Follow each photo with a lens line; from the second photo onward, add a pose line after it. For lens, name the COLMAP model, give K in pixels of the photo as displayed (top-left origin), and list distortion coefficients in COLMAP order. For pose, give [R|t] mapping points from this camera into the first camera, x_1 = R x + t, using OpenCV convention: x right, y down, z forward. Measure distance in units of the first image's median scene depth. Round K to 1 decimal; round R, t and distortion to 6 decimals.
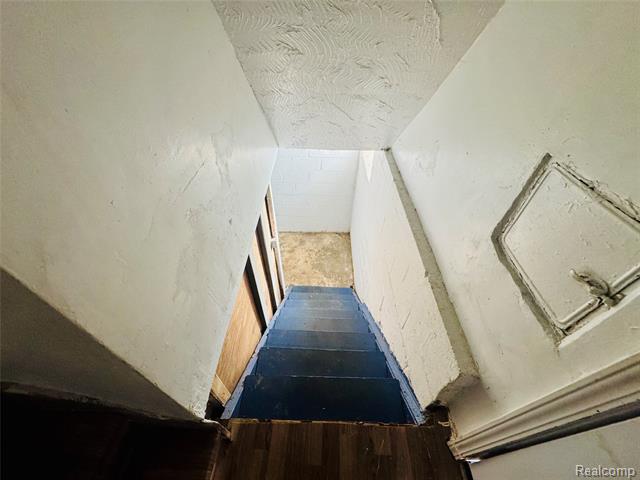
lens RADIAL K [[255.1, 0, 317.7], [0, 255.1, 239.9], [0, 0, 1]] dist [0.002420, -0.000138]
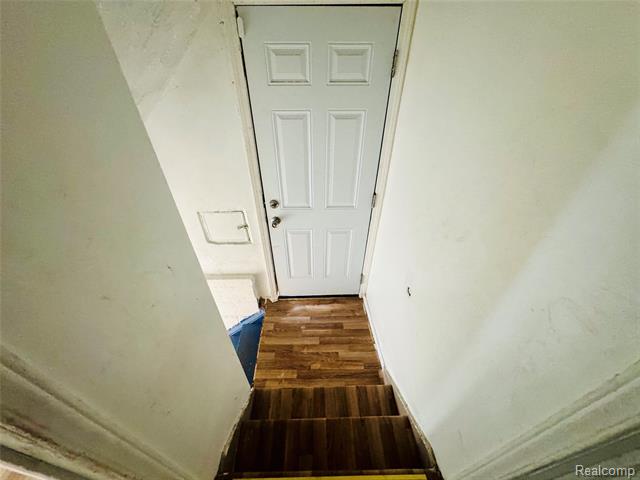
lens RADIAL K [[255.1, 0, 319.1], [0, 255.1, 241.3], [0, 0, 1]] dist [0.002420, -0.000138]
pose [[-0.058885, -0.622655, 0.780277, -1.241200], [0.692031, 0.537871, 0.481443, -0.442966], [-0.719462, 0.568326, 0.399224, -0.727826]]
